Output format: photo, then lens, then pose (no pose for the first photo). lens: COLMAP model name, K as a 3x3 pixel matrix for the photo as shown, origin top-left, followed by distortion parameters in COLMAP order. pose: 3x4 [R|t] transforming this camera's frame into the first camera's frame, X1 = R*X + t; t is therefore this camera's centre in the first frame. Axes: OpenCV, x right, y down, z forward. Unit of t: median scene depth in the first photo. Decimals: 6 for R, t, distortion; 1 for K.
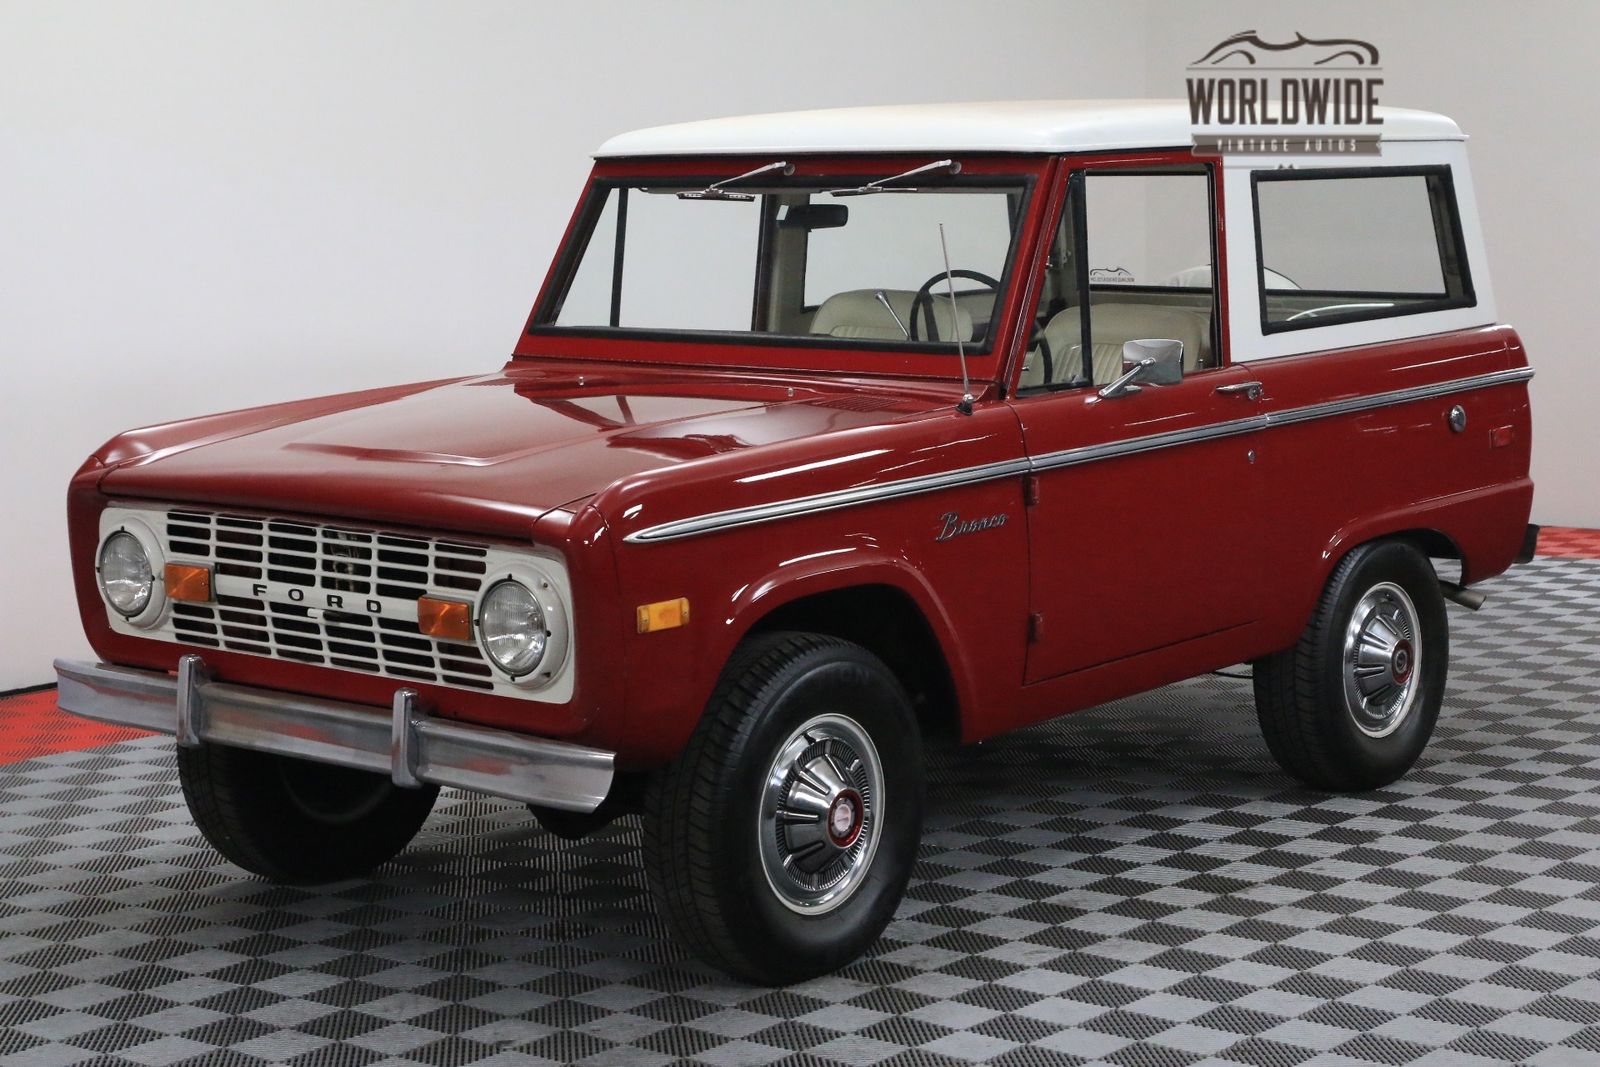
lens RADIAL K [[2935.9, 0, 800.0], [0, 2935.9, 533.5], [0, 0, 1]] dist [0.035195, -0.162110]
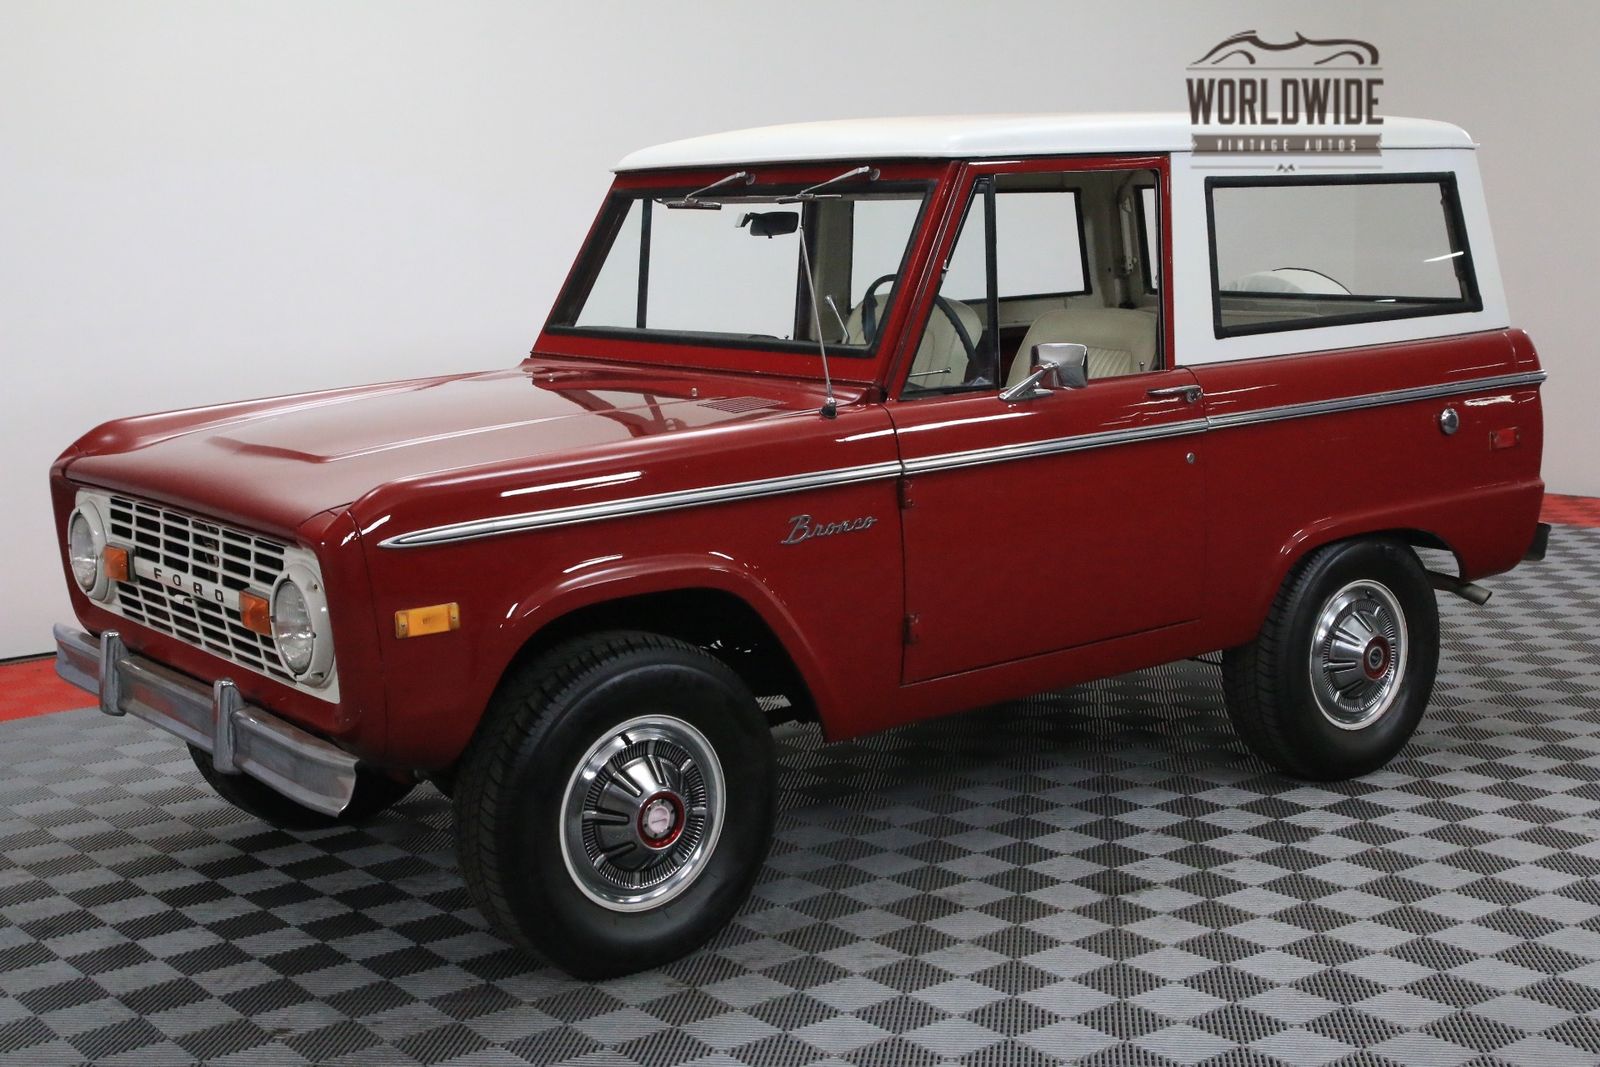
lens RADIAL K [[2120.4, 0, 800.0], [0, 2120.4, 533.5], [0, 0, 1]] dist [0.006643, 0.083578]
pose [[0.976125, 0.025929, -0.215655, 0.188695], [-0.019494, 0.999300, 0.031915, -0.022028], [0.216332, -0.026949, 0.975948, 0.264579]]
